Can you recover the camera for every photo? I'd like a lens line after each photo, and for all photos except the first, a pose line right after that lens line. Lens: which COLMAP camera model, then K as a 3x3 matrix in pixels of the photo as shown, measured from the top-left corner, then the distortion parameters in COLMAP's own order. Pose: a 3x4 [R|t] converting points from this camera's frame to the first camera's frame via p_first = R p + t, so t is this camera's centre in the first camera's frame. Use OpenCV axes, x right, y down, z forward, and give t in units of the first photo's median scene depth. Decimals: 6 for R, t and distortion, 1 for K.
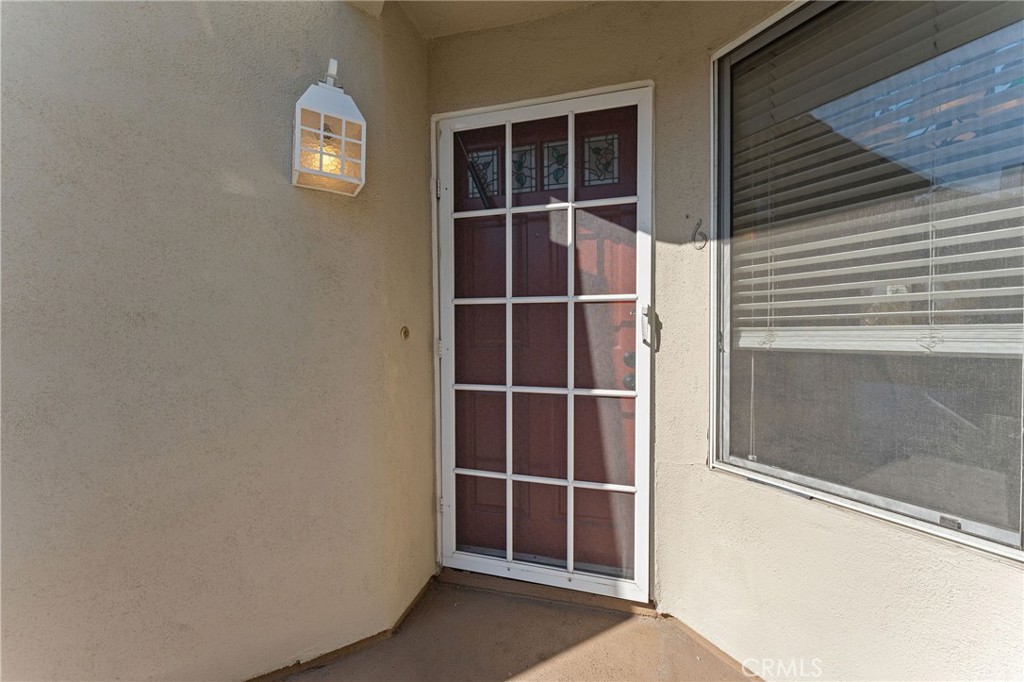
lens RADIAL K [[398.1, 0, 507.0], [0, 398.1, 346.5], [0, 0, 1]] dist [-0.001279, -0.000080]
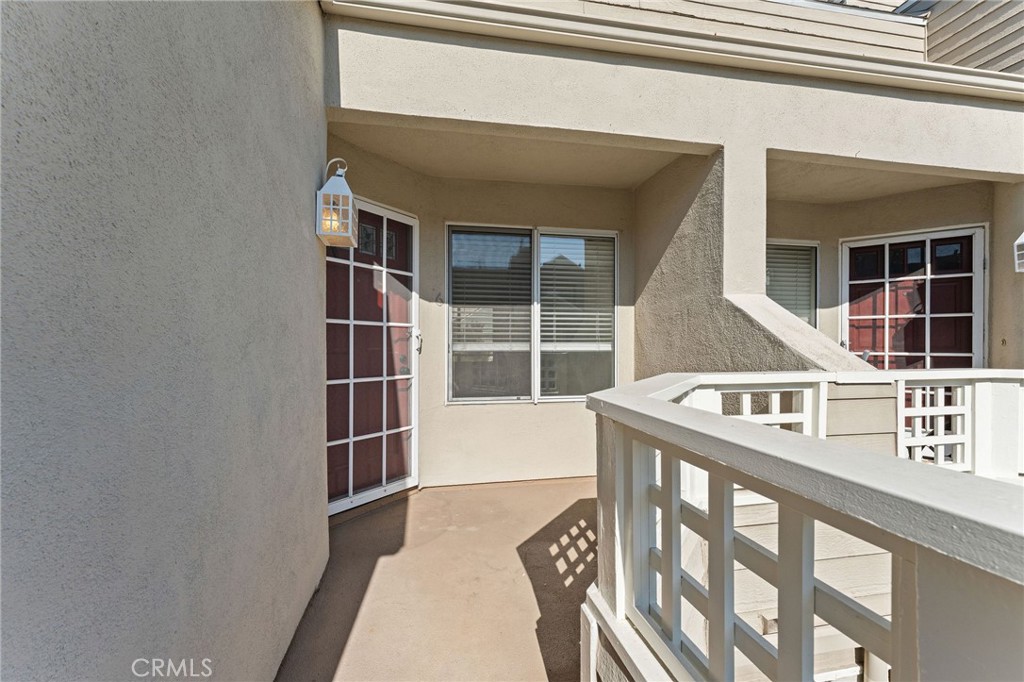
lens RADIAL K [[398.1, 0, 507.0], [0, 398.1, 346.5], [0, 0, 1]] dist [-0.001279, -0.000080]
pose [[0.332230, -0.001253, 0.943198, -1.322247], [0.021108, 0.999759, -0.006107, -0.002093], [-0.942962, 0.021937, 0.332176, -0.060520]]
